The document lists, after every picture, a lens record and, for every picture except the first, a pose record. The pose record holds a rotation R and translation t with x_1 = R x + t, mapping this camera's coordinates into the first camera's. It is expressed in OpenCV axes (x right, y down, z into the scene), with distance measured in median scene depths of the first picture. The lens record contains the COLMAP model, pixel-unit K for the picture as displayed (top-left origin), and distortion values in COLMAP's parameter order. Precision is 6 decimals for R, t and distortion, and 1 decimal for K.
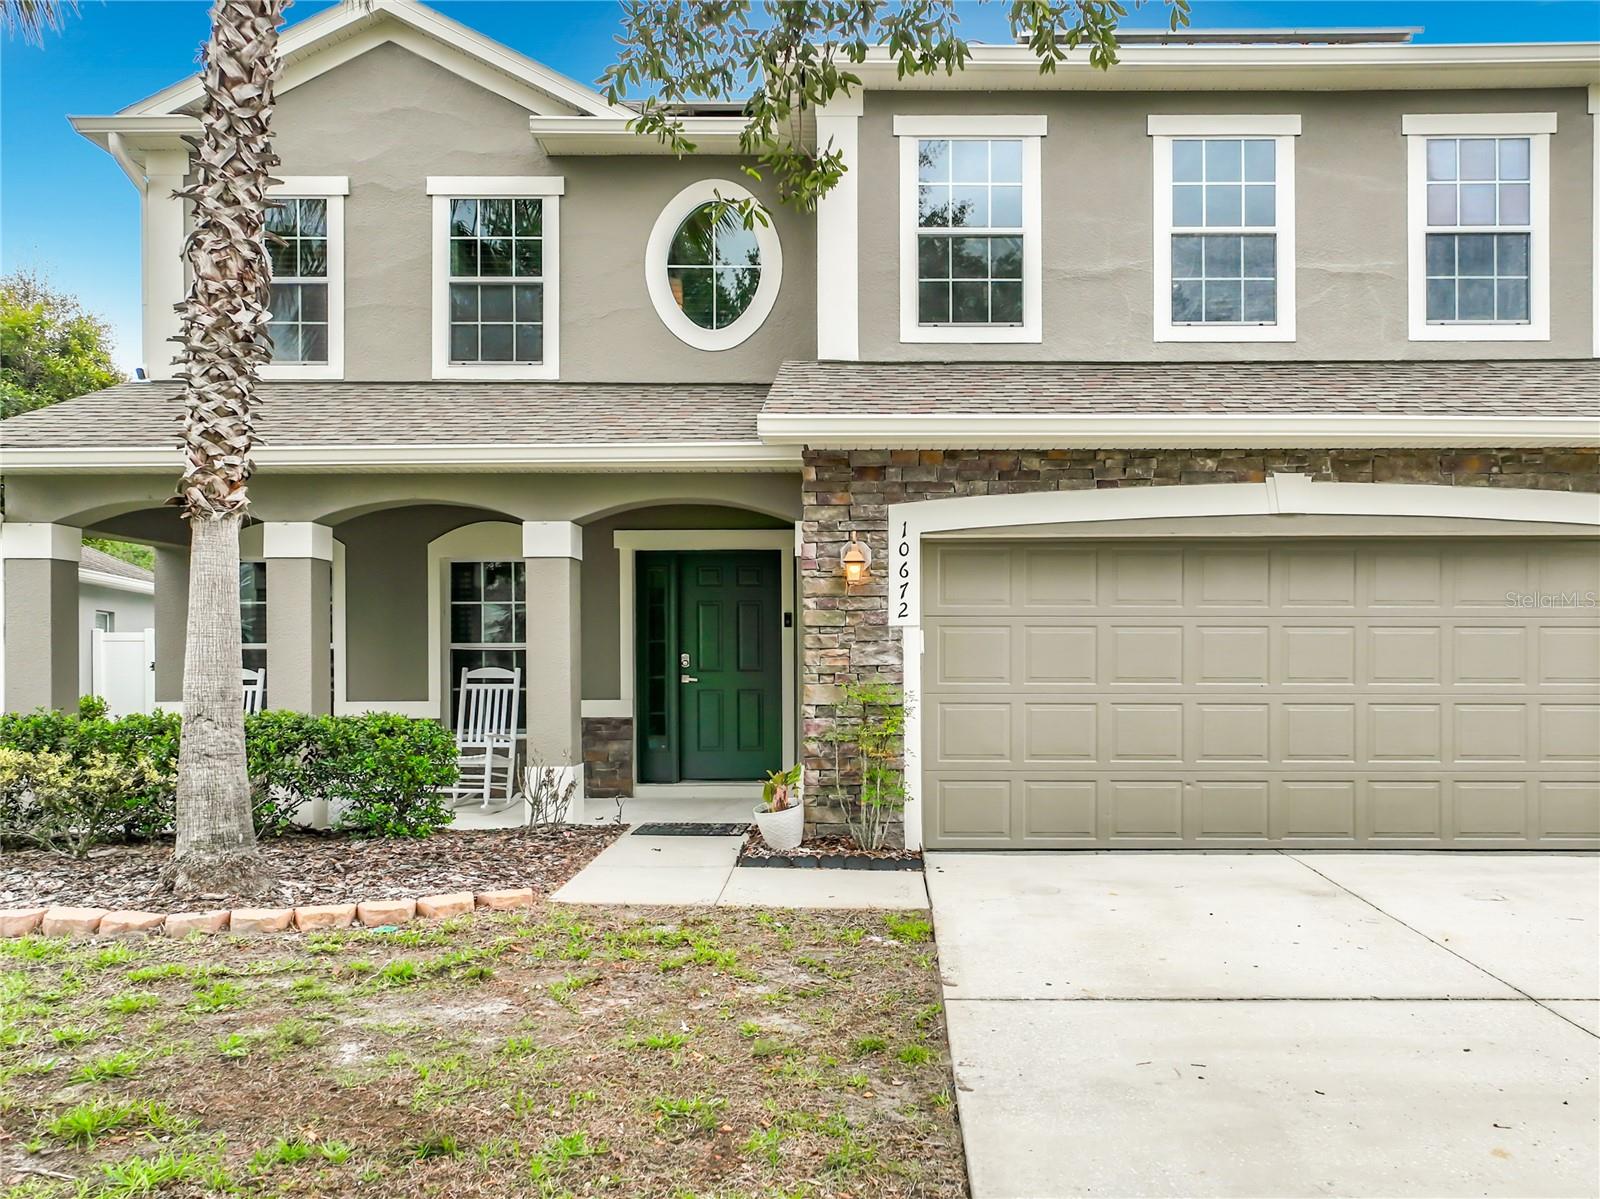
lens RADIAL K [[1294.8, 0, 800.9], [0, 1294.8, 654.8], [0, 0, 1]] dist [0.008967, 0.003435]
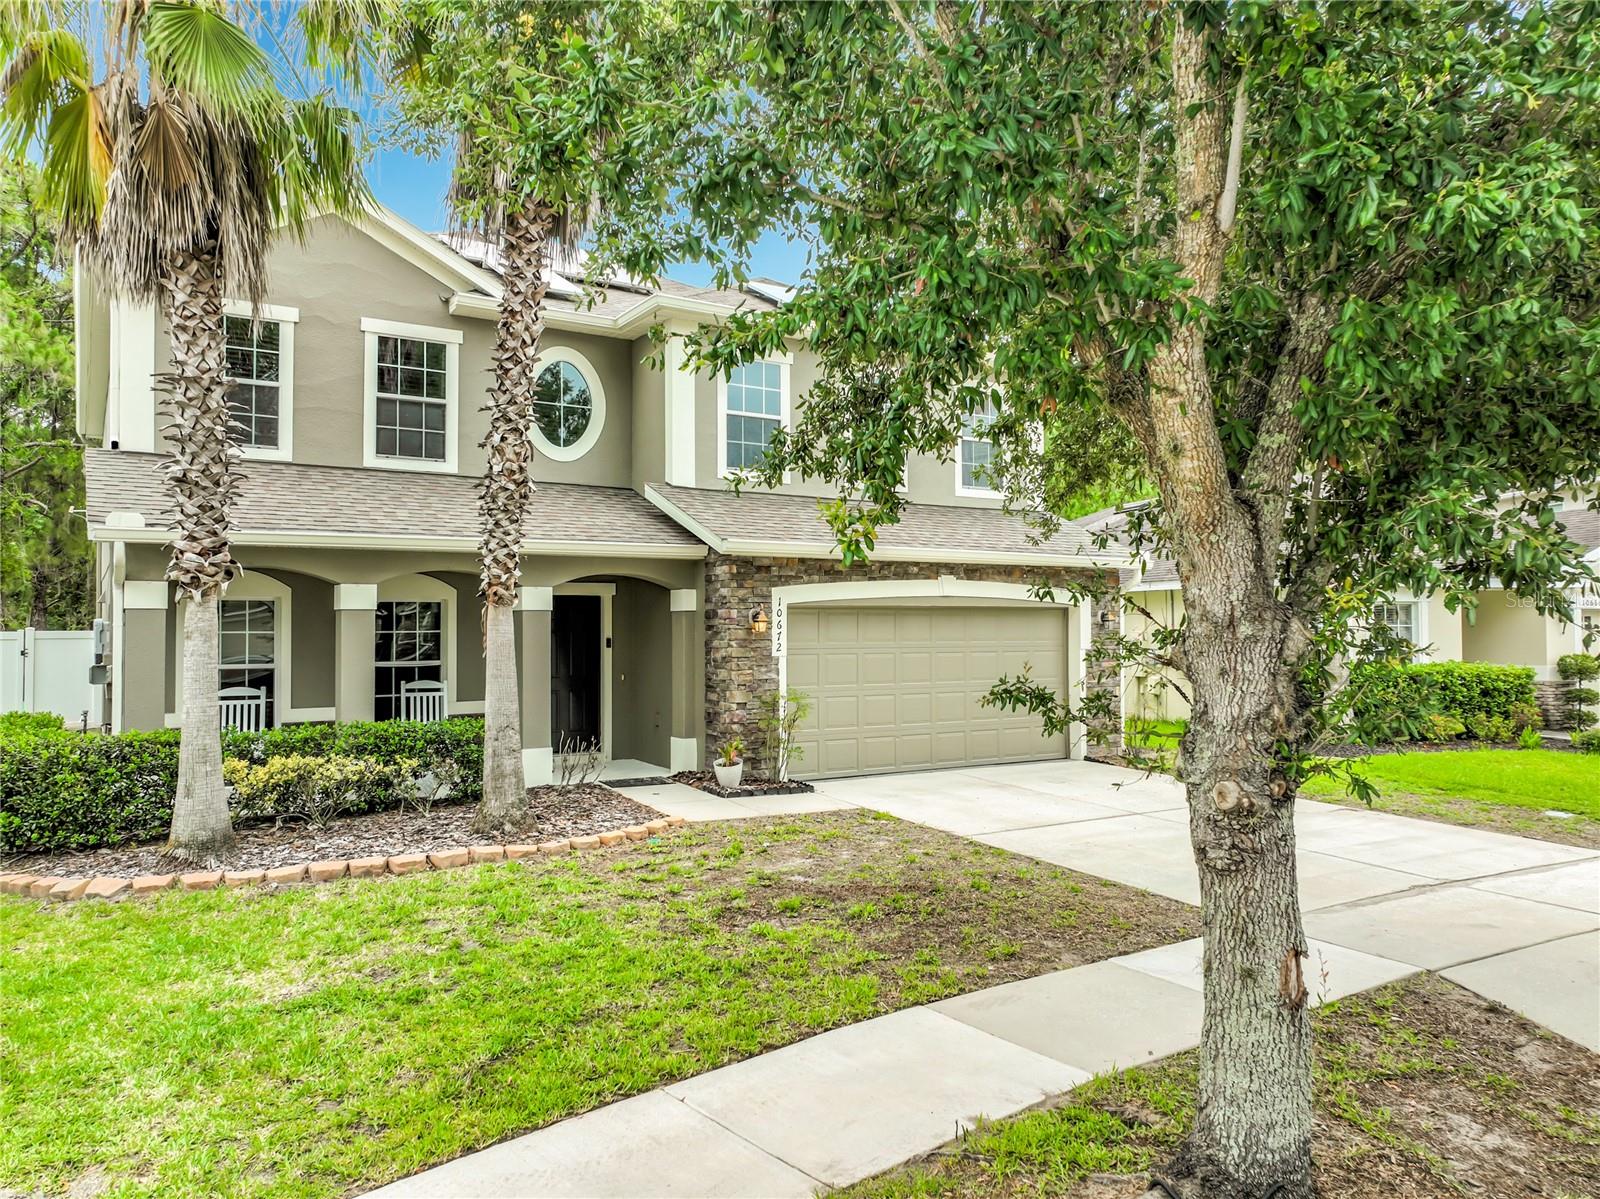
lens RADIAL K [[1136.8, 0, 800.0], [0, 1136.8, 599.5], [0, 0, 1]] dist [0.004666, -0.000199]
pose [[0.845022, 0.012181, 0.534593, -0.651266], [0.000776, 0.999712, -0.024006, -0.055967], [-0.534731, 0.020700, 0.844769, -0.294651]]
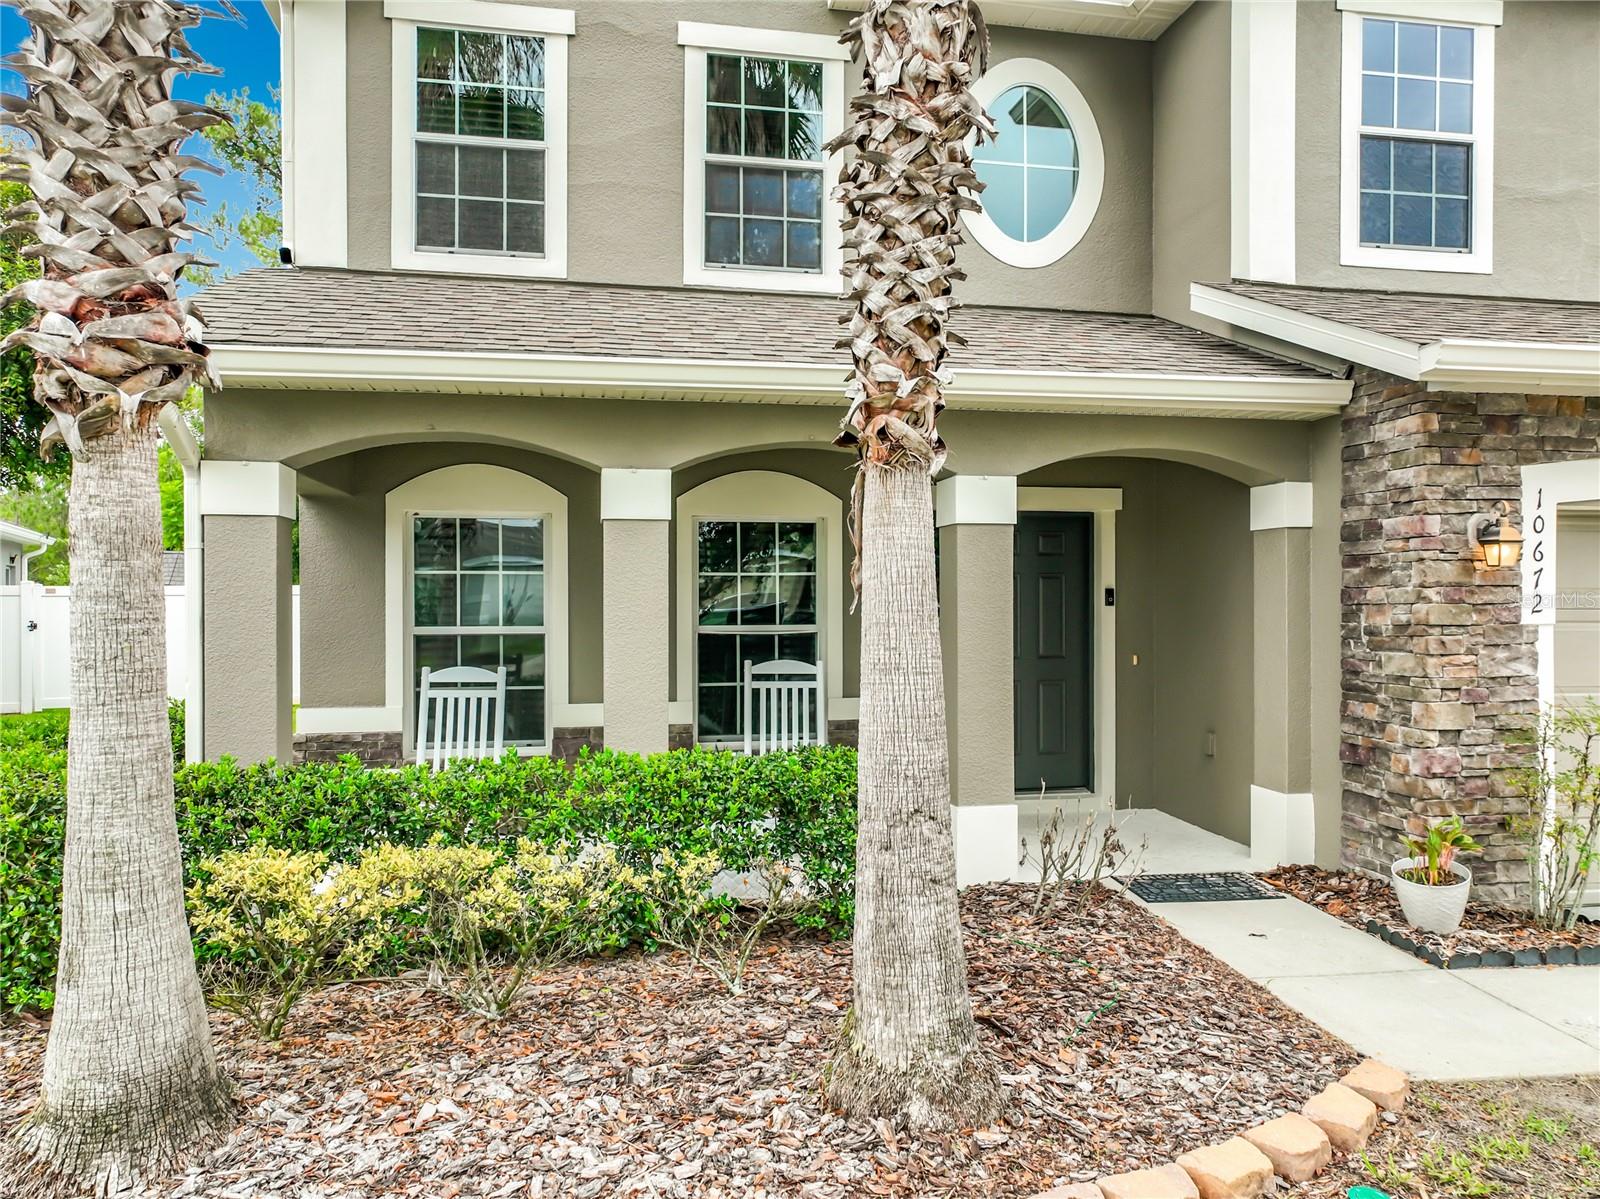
lens RADIAL K [[1208.1, 0, 800.0], [0, 1208.1, 599.5], [0, 0, 1]] dist [0.005909, 0.005000]
pose [[0.980563, 0.001621, 0.196198, -0.437939], [-0.002729, 0.999982, 0.005381, -0.035582], [-0.196186, -0.005812, 0.980549, 0.342005]]
